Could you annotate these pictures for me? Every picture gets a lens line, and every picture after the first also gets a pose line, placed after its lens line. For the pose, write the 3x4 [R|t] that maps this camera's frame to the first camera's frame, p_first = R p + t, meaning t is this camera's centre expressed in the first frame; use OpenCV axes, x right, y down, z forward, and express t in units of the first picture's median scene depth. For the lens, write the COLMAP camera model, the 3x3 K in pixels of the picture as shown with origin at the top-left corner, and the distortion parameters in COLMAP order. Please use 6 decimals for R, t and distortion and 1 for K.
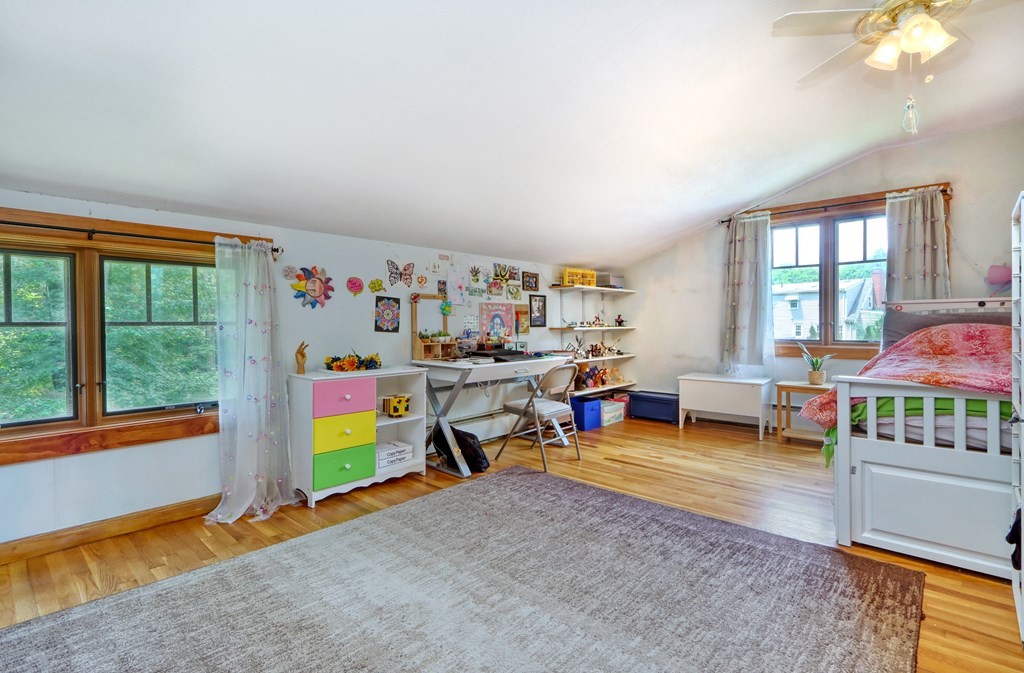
lens RADIAL K [[471.9, 0, 511.8], [0, 471.9, 328.8], [0, 0, 1]] dist [-0.002939, -0.000918]
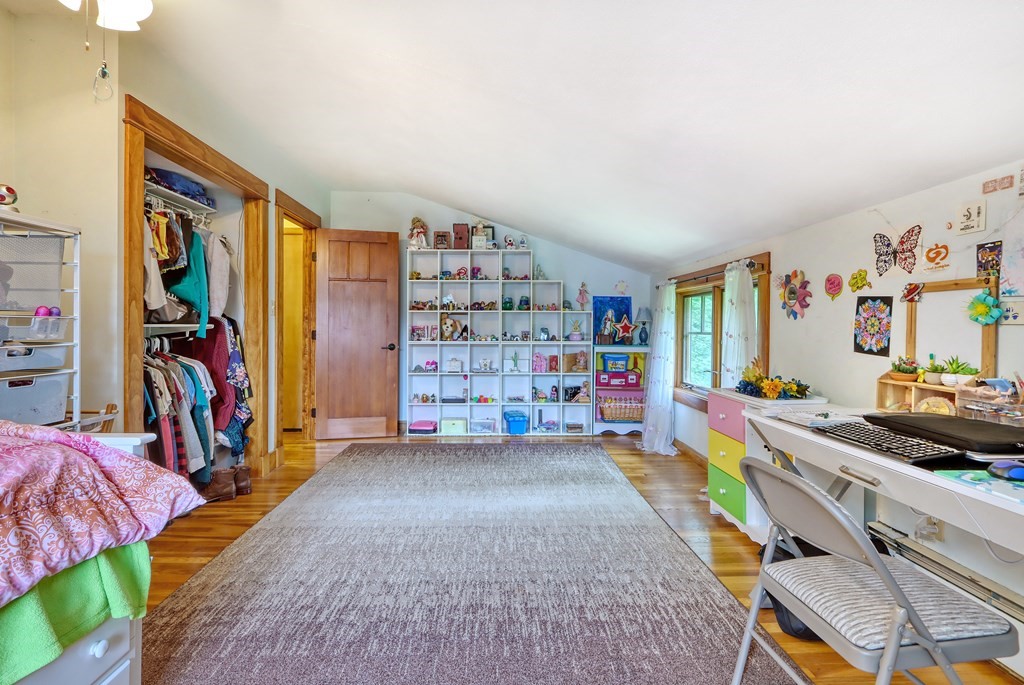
lens RADIAL K [[471.9, 0, 508.4], [0, 471.9, 335.3], [0, 0, 1]] dist [-0.002939, -0.000918]
pose [[-0.695882, 0.013003, -0.718039, 0.502097], [-0.010756, 0.999535, 0.028525, -0.030334], [0.718076, 0.027573, -0.695418, 1.102941]]
